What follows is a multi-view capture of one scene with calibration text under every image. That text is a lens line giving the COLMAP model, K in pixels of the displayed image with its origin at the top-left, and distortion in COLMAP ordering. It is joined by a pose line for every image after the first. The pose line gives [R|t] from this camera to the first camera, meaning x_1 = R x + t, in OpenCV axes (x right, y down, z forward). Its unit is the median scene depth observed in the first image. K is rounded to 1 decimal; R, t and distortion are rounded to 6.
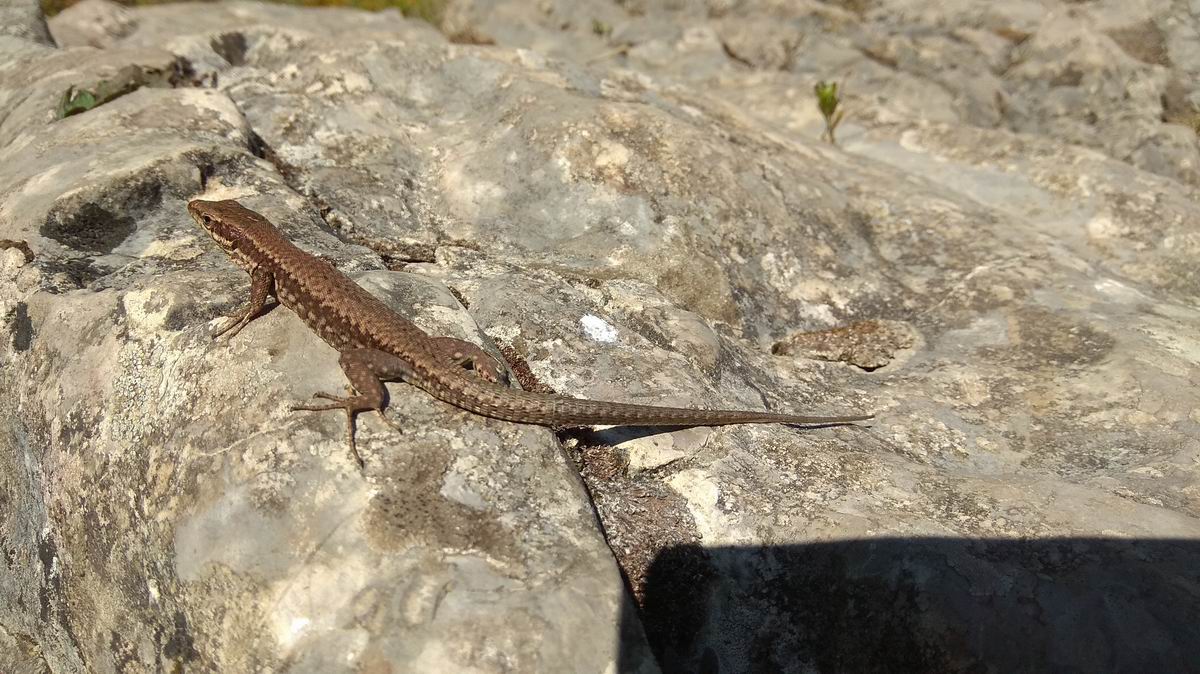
lens RADIAL K [[915.1, 0, 593.9], [0, 915.1, 337.6], [0, 0, 1]] dist [0.125754, -0.215123]
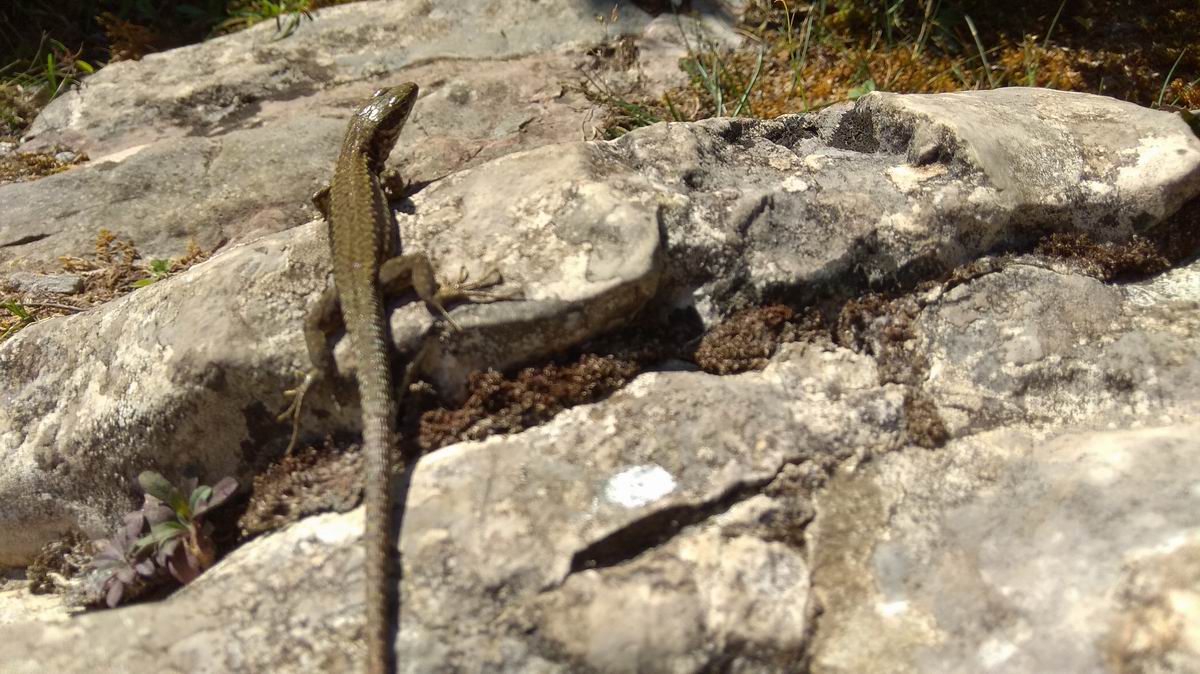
lens RADIAL K [[915.1, 0, 593.9], [0, 915.1, 337.6], [0, 0, 1]] dist [0.125754, -0.215123]
pose [[-0.358777, 0.548251, -0.755447, 0.411169], [-0.534981, 0.542434, 0.647735, -0.429500], [0.764901, 0.636542, 0.098691, 0.693631]]
